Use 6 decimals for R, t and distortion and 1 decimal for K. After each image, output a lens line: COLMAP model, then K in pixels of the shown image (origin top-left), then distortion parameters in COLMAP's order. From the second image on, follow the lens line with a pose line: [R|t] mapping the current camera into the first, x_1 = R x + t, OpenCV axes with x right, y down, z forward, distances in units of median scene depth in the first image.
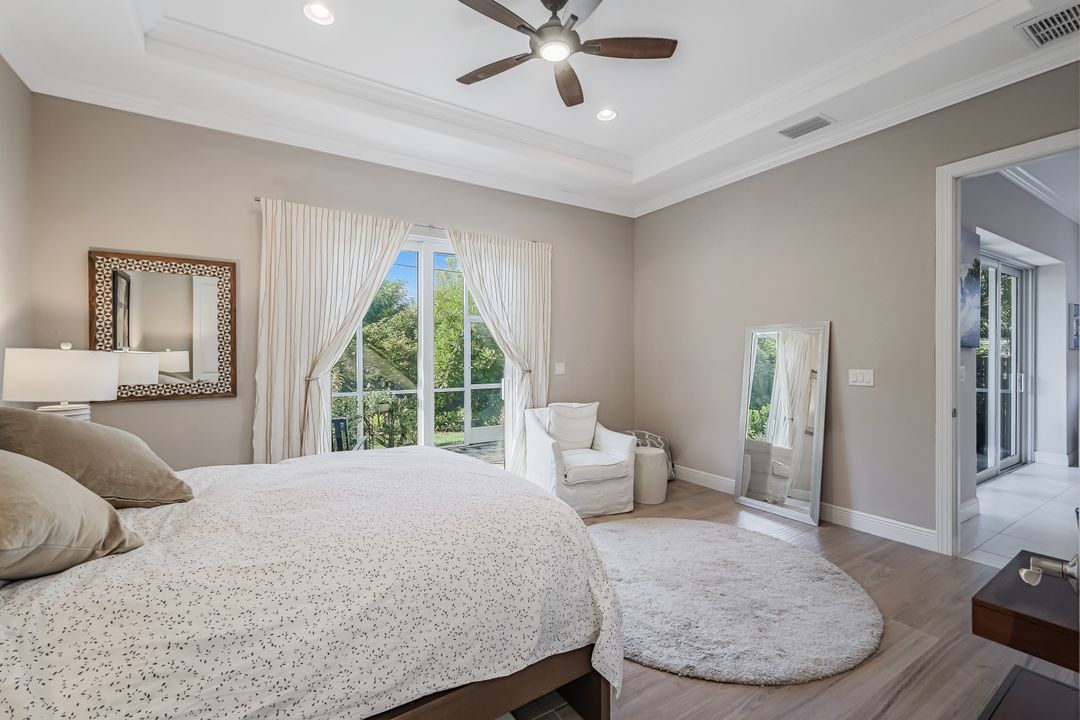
lens RADIAL K [[465.8, 0, 544.3], [0, 465.8, 352.9], [0, 0, 1]] dist [0.002123, 0.001579]
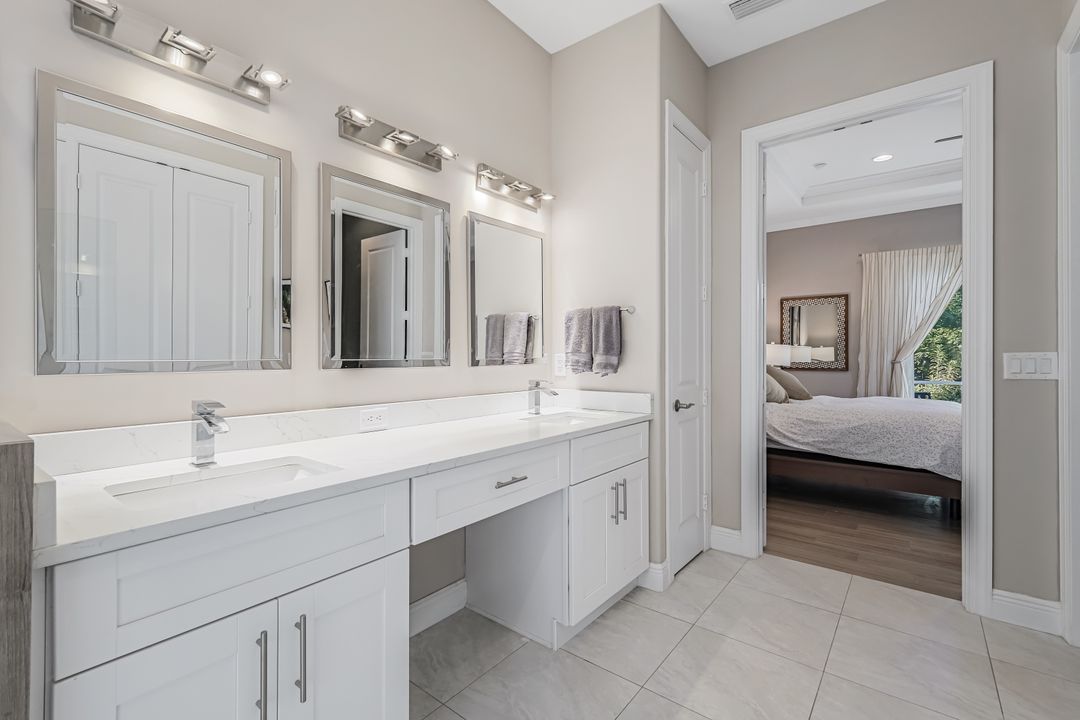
lens RADIAL K [[465.8, 0, 537.0], [0, 465.8, 354.5], [0, 0, 1]] dist [0.002123, 0.001579]
pose [[0.310406, 0.003014, -0.950599, 0.644049], [-0.000078, 0.999995, 0.003145, 0.027762], [0.950604, -0.000902, 0.310405, -0.656489]]
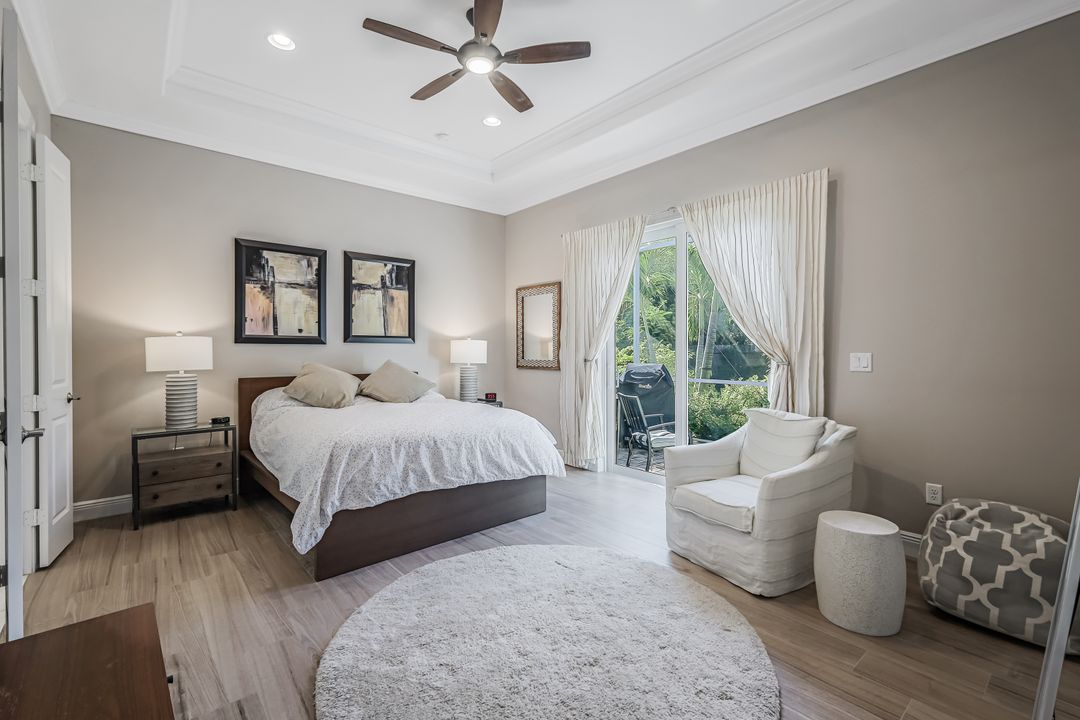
lens RADIAL K [[465.8, 0, 534.7], [0, 465.8, 351.1], [0, 0, 1]] dist [0.002123, 0.001579]
pose [[0.144733, 0.006847, -0.989447, 0.831879], [-0.001881, 0.999976, 0.006645, 0.022566], [0.989469, 0.000899, 0.144743, 0.705953]]
